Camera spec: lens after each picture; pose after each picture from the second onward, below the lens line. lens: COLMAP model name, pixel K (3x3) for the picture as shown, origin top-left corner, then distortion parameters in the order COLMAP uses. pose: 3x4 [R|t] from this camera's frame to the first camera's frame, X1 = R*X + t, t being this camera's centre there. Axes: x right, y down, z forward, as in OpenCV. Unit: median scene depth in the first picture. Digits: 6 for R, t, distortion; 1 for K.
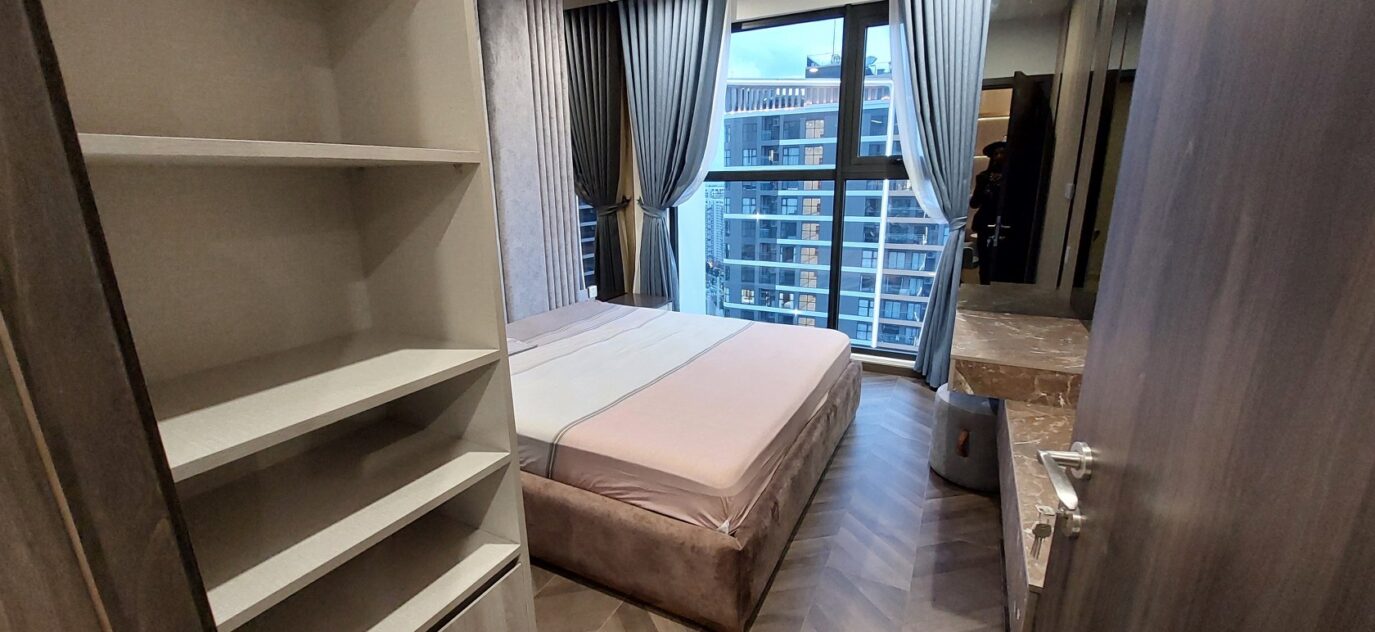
lens RADIAL K [[517.8, 0, 694.4], [0, 517.8, 308.8], [0, 0, 1]] dist [-0.007153, -0.000252]
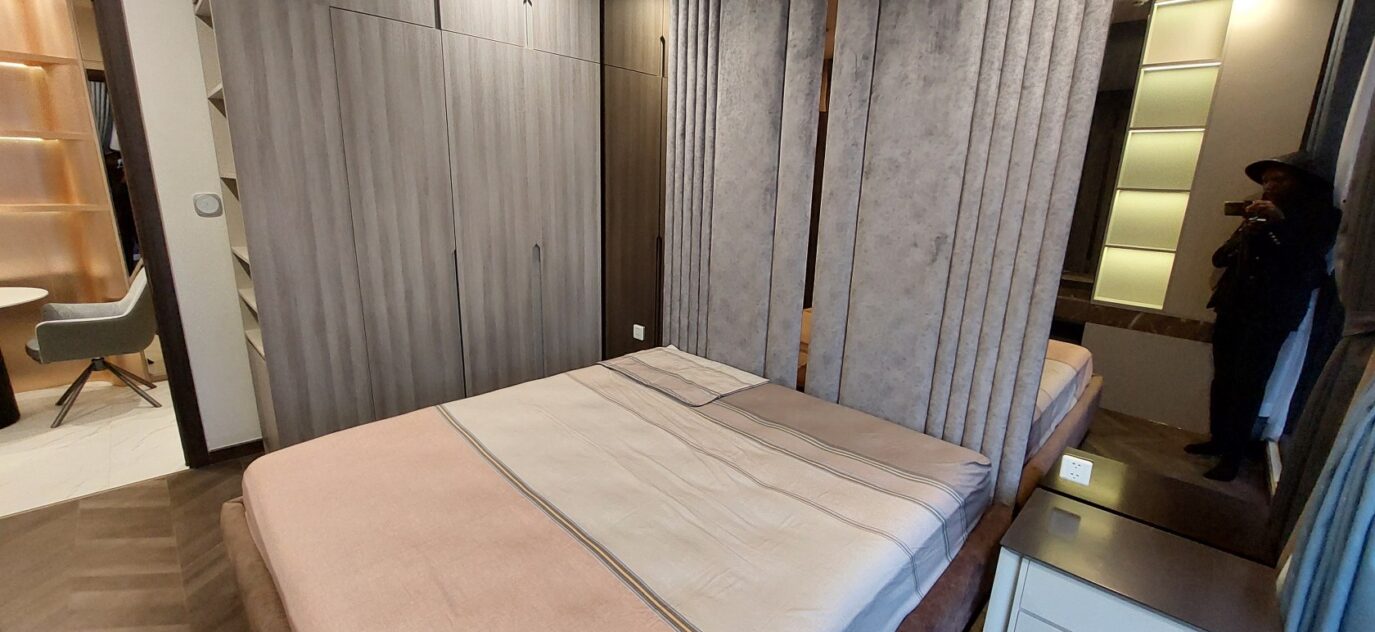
lens RADIAL K [[540.9, 0, 683.6], [0, 540.9, 319.5], [0, 0, 1]] dist [-0.013482, 0.000239]
pose [[-0.304477, 0.227905, -0.924853, 0.301602], [-0.255349, 0.915885, 0.309760, -0.209723], [0.917655, 0.330475, -0.220670, 0.780078]]
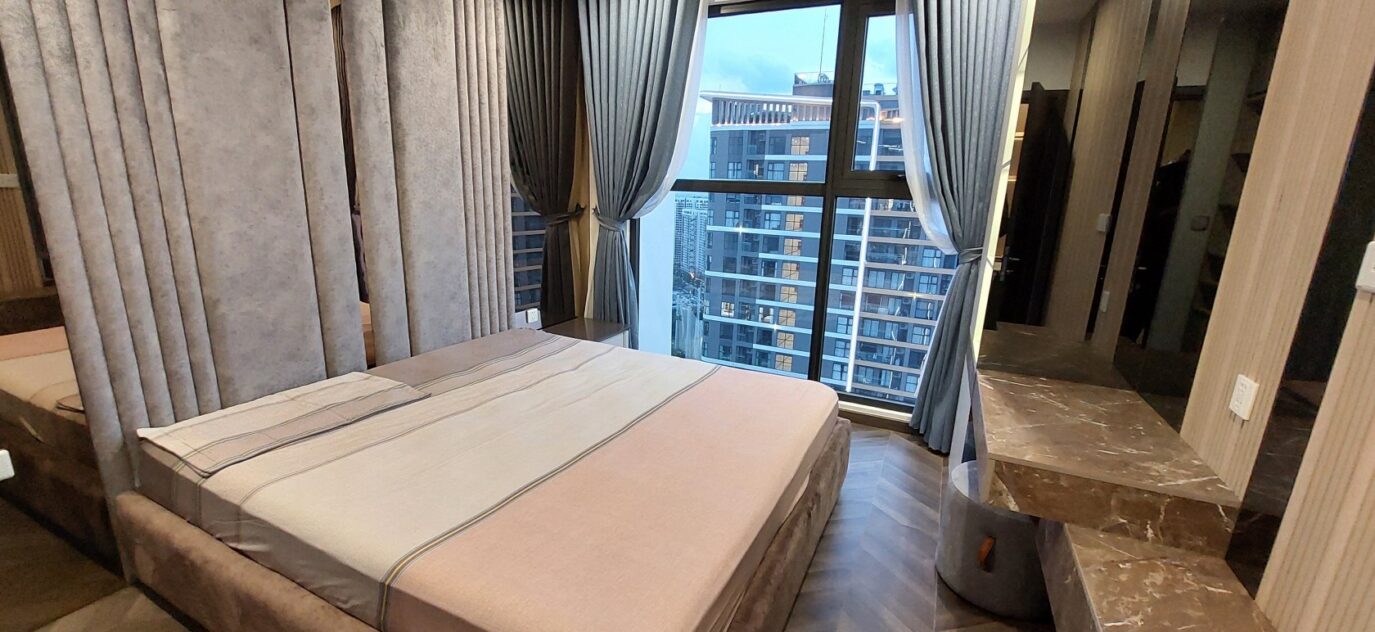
lens RADIAL K [[517.8, 0, 694.4], [0, 517.8, 308.8], [0, 0, 1]] dist [-0.007153, -0.000252]
pose [[0.998543, 0.038753, 0.037549, 0.033960], [-0.038002, 0.999067, -0.020534, -0.037617], [-0.038309, 0.019077, 0.999084, 0.158128]]
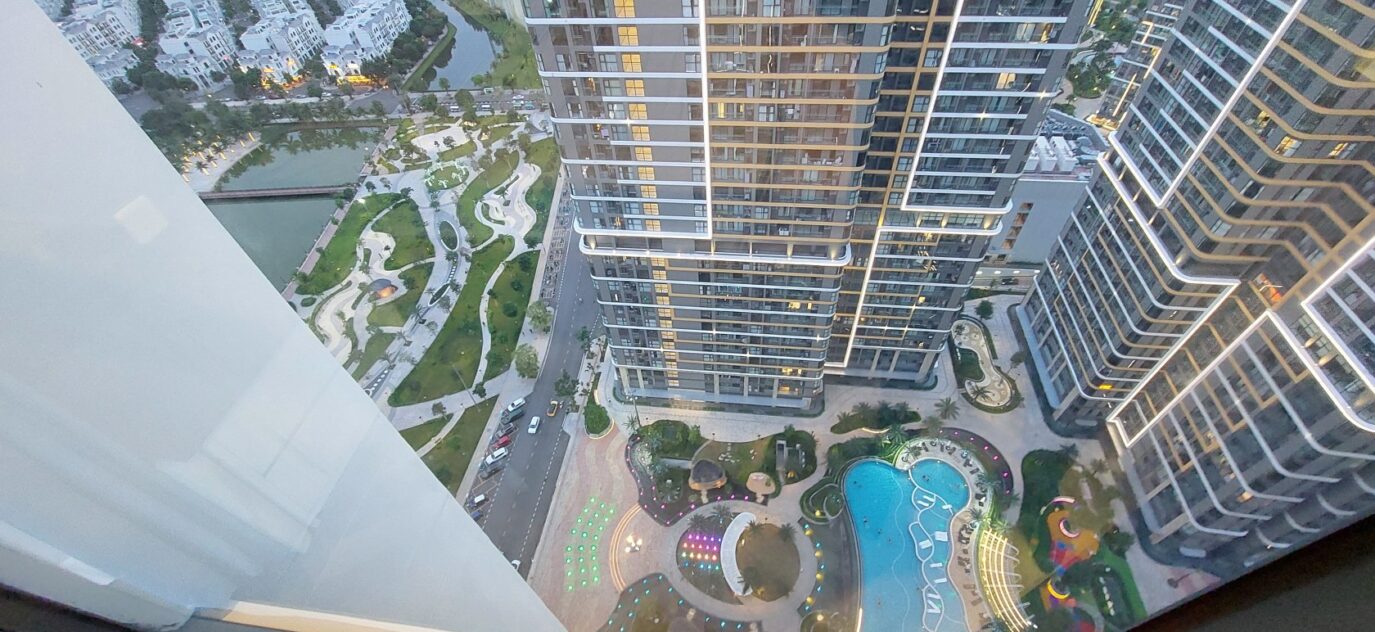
lens RADIAL K [[546.8, 0, 687.5], [0, 546.8, 316.0], [0, 0, 1]] dist [-0.009378, -0.000593]
pose [[0.940737, -0.278173, 0.193995, -0.050587], [0.127893, 0.820780, 0.556744, -7.866866], [-0.314098, -0.498939, 0.807714, -1.710846]]
